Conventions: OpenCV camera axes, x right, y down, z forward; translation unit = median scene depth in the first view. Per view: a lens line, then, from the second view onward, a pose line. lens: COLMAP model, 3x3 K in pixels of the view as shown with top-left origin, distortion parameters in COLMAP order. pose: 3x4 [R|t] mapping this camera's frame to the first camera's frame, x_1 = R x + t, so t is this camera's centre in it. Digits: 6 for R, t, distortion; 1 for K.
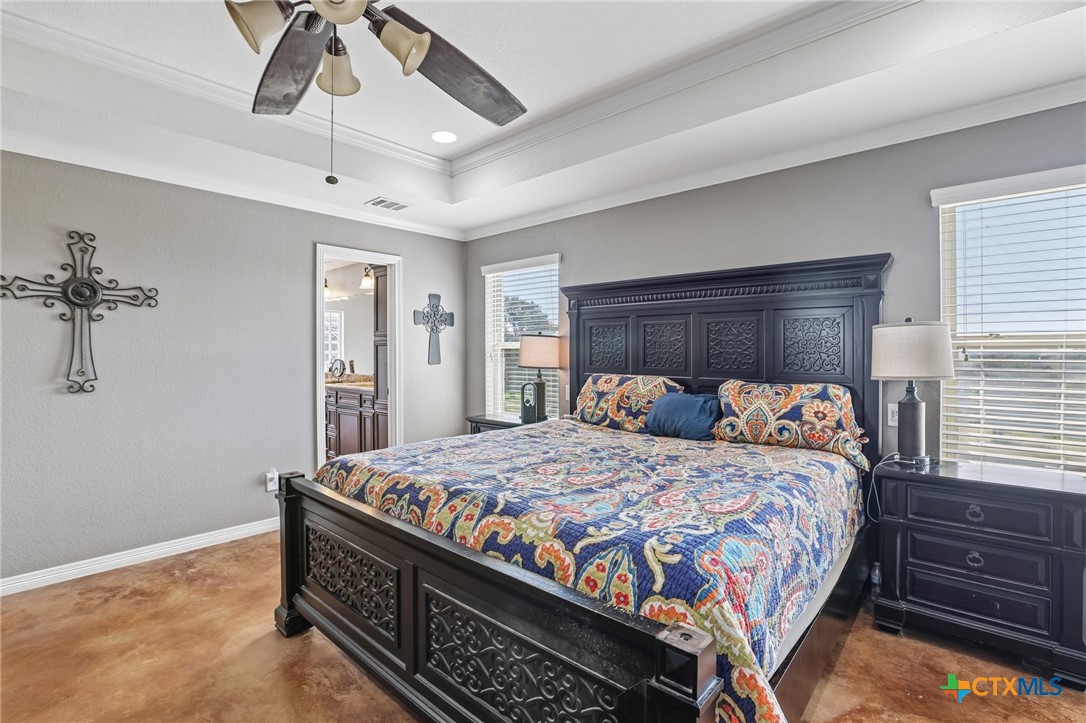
lens RADIAL K [[494.5, 0, 541.4], [0, 494.5, 358.5], [0, 0, 1]] dist [-0.036679, 0.004885]
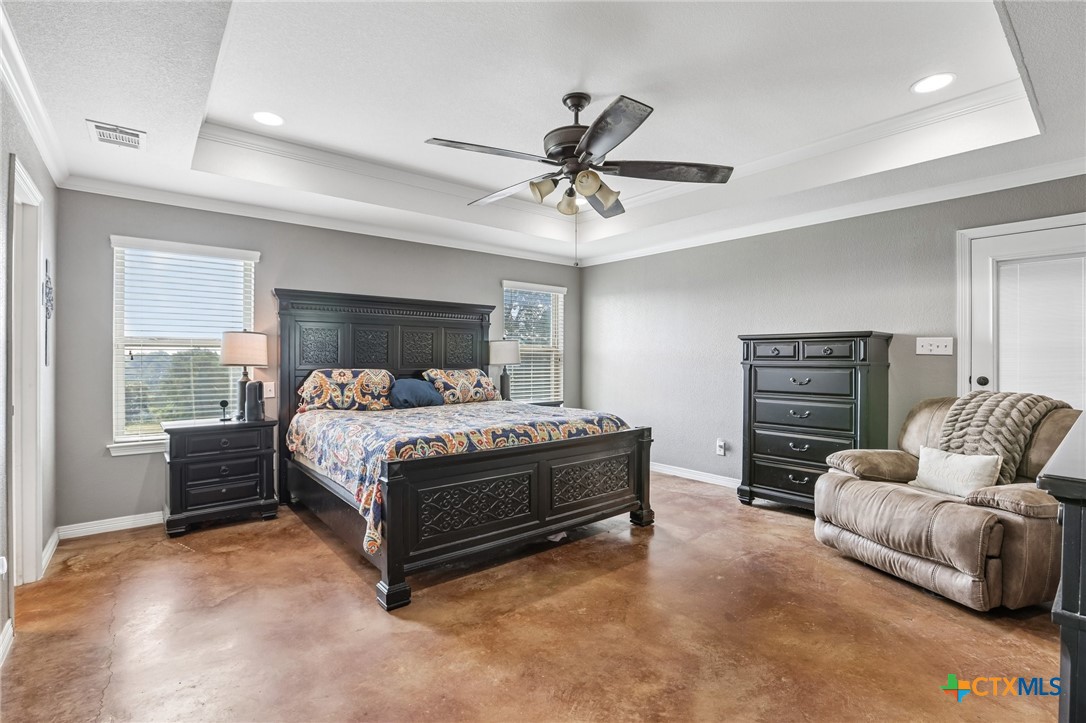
lens RADIAL K [[494.5, 0, 541.7], [0, 494.5, 358.3], [0, 0, 1]] dist [-0.036679, 0.004885]
pose [[0.152893, 0.001134, 0.988242, -1.065088], [0.005567, 0.999982, -0.002009, 0.012170], [-0.988227, 0.005809, 0.152884, 0.351829]]
